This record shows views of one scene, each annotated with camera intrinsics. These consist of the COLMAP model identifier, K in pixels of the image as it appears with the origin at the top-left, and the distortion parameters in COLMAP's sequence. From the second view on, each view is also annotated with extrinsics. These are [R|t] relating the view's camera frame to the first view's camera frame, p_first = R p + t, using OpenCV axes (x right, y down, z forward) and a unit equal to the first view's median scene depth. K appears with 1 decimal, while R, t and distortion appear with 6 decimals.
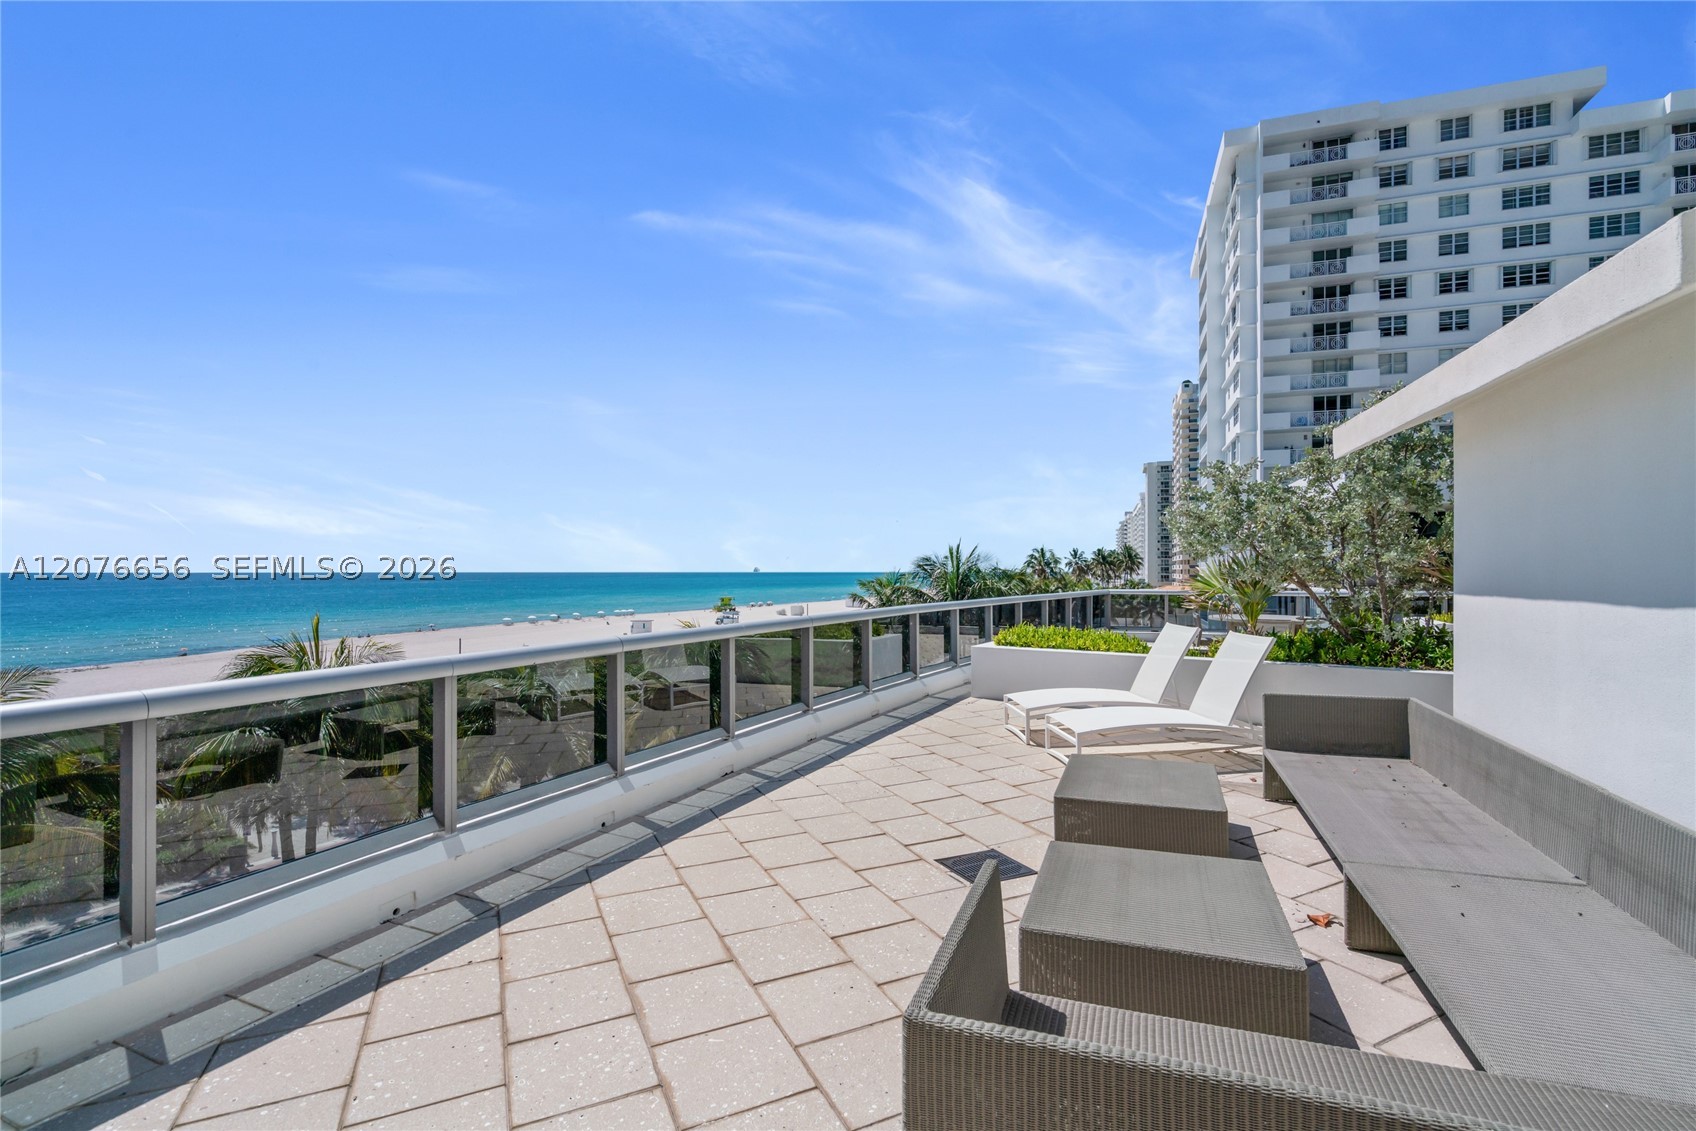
lens RADIAL K [[765.4, 0, 848.0], [0, 765.4, 565.5], [0, 0, 1]] dist [0.000610, 0.000132]
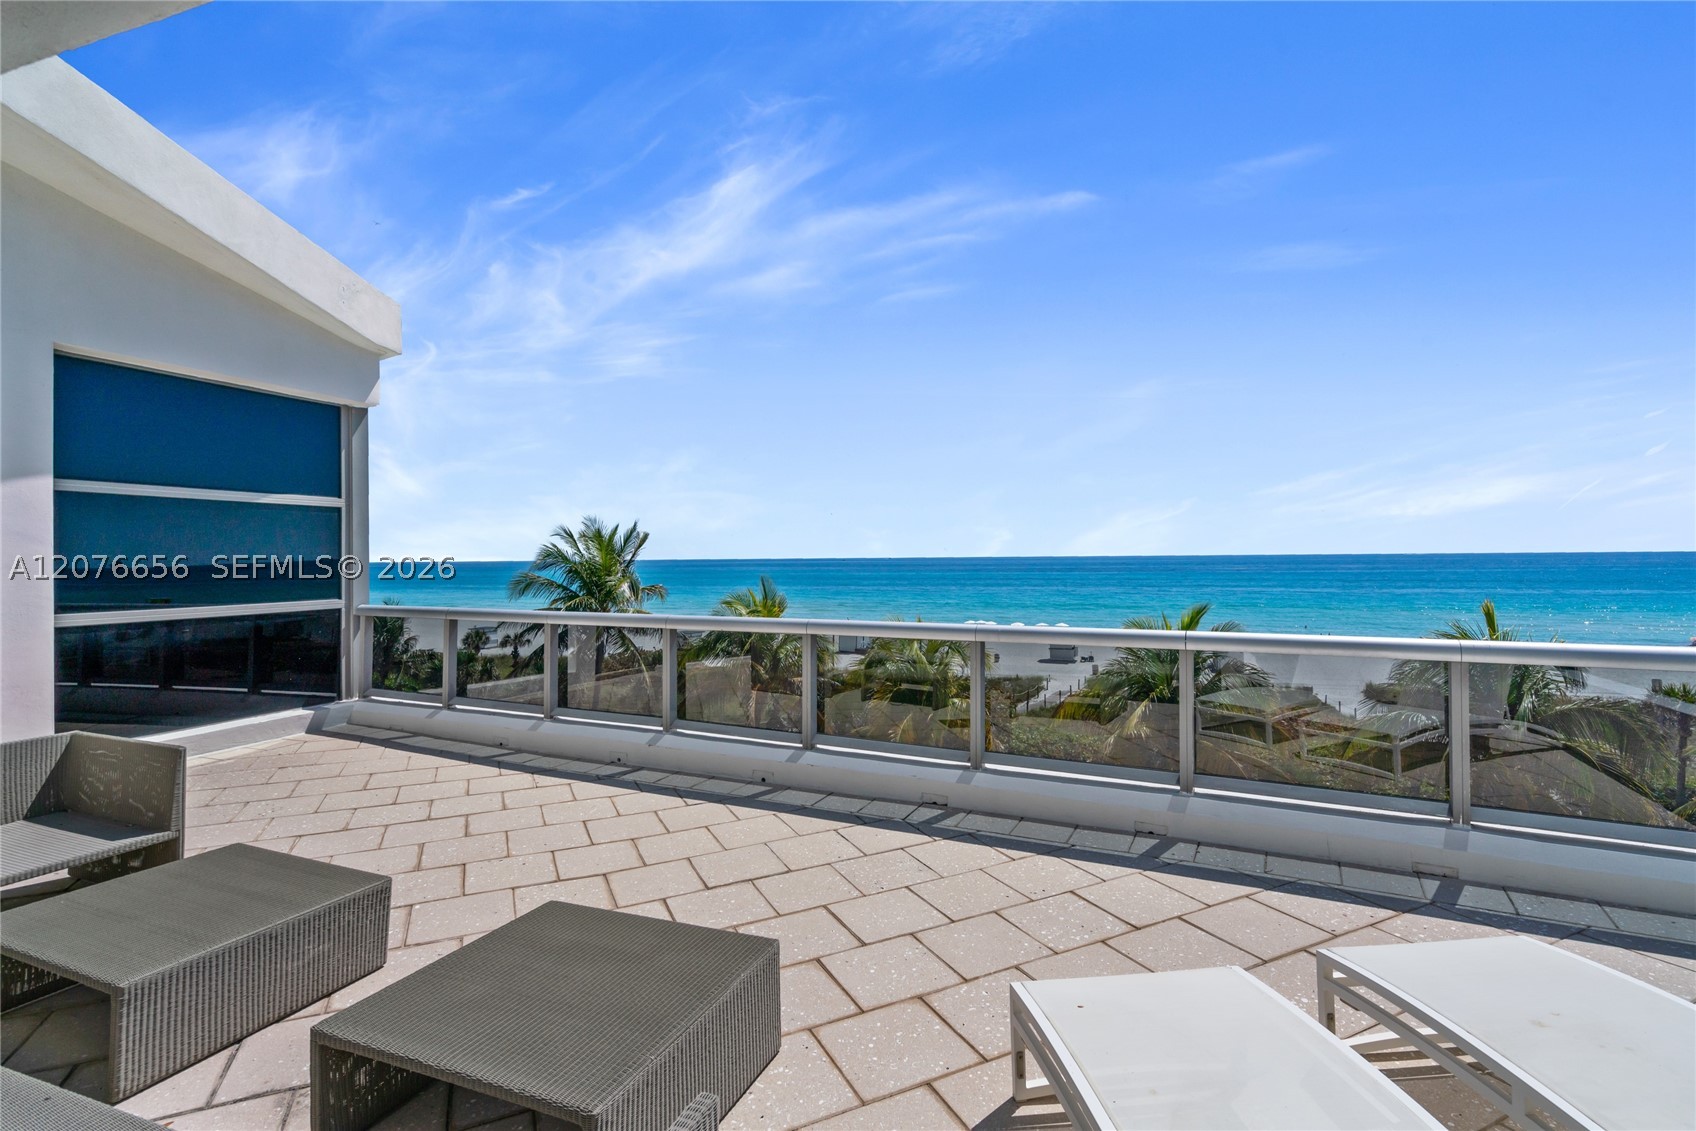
lens RADIAL K [[765.4, 0, 848.0], [0, 765.4, 565.5], [0, 0, 1]] dist [0.000610, 0.000132]
pose [[0.023962, 0.009262, -0.999670, 0.835870], [0.005491, 0.999941, 0.009397, 0.005327], [0.999698, -0.005714, 0.023910, 1.105073]]
